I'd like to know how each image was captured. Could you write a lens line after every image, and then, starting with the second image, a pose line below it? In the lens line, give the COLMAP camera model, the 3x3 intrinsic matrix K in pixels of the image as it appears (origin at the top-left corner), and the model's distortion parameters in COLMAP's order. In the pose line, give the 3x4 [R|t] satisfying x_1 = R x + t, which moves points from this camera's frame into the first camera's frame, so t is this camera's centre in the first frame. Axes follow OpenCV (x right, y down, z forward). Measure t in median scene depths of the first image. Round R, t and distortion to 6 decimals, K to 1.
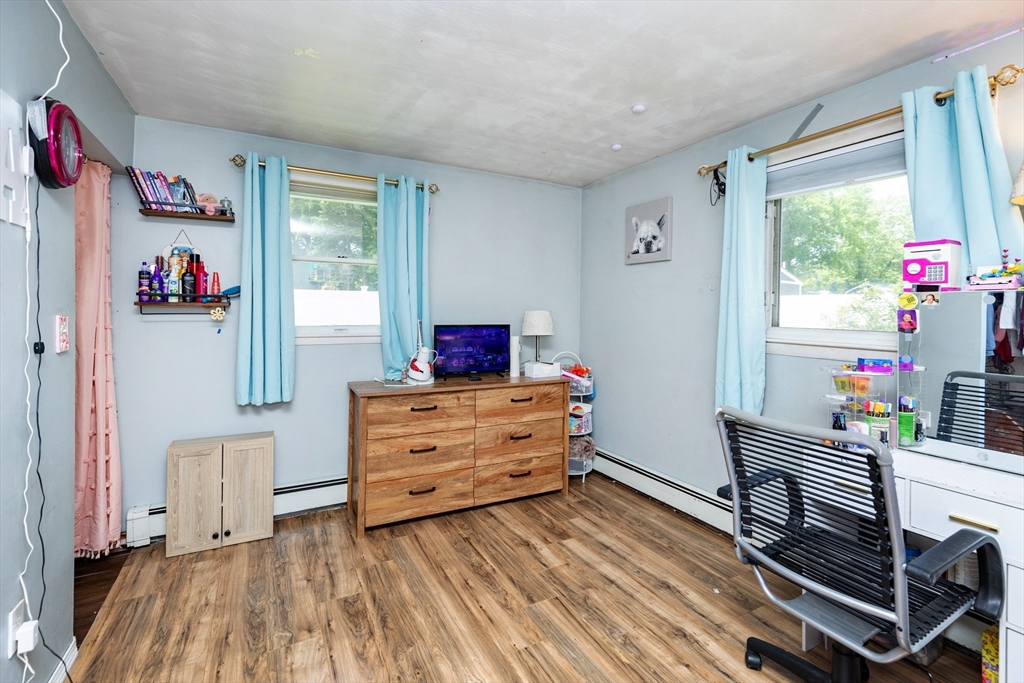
lens RADIAL K [[491.1, 0, 509.3], [0, 491.1, 315.4], [0, 0, 1]] dist [0.001048, -0.000122]
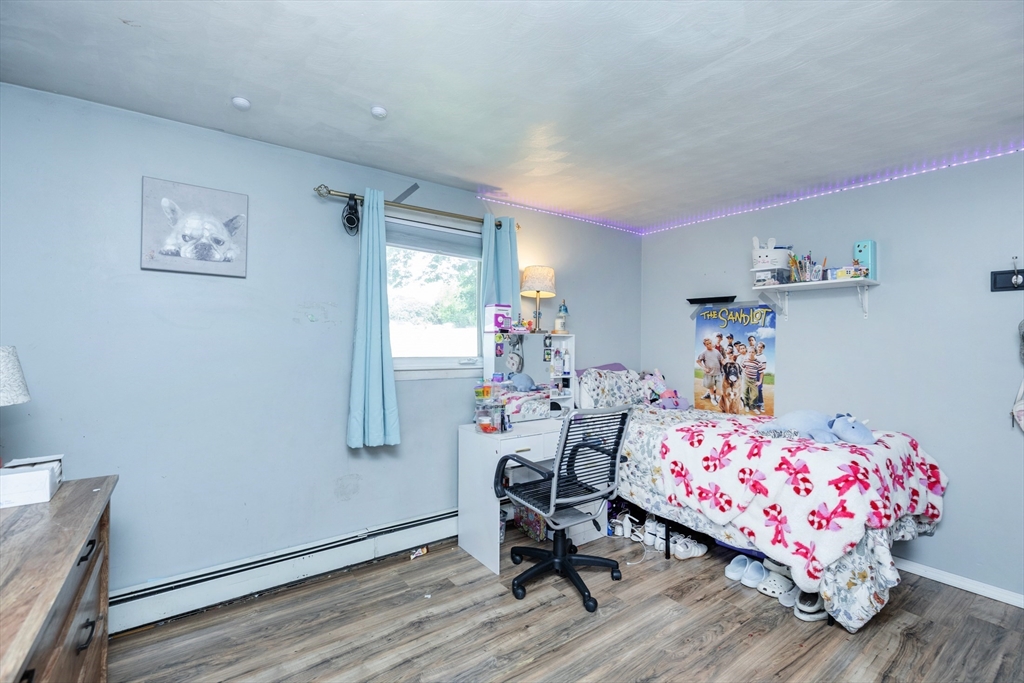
lens RADIAL K [[456.1, 0, 519.1], [0, 456.1, 342.2], [0, 0, 1]] dist [0.003403, -0.000334]
pose [[-0.173601, -0.010734, 0.984758, -0.605195], [0.000750, 0.999939, 0.011032, -0.025408], [-0.984816, 0.002654, -0.173583, 0.941083]]
